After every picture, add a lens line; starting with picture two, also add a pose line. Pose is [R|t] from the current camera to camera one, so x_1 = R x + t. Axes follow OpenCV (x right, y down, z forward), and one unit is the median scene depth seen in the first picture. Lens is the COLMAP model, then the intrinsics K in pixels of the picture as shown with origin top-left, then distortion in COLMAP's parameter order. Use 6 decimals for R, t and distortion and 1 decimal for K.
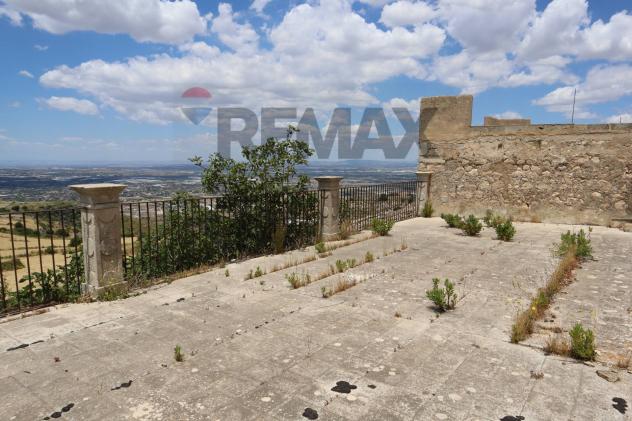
lens RADIAL K [[414.6, 0, 318.2], [0, 414.6, 214.4], [0, 0, 1]] dist [-0.005809, -0.001605]
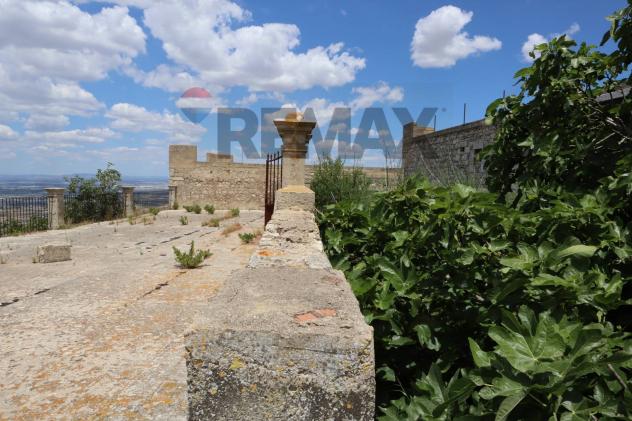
lens RADIAL K [[505.4, 0, 316.3], [0, 505.4, 212.2], [0, 0, 1]] dist [-0.011605, 0.006394]
pose [[0.853785, -0.021281, 0.520190, -0.407258], [0.053918, 0.997406, -0.047691, 0.174821], [-0.517826, 0.068766, 0.852718, -1.357800]]
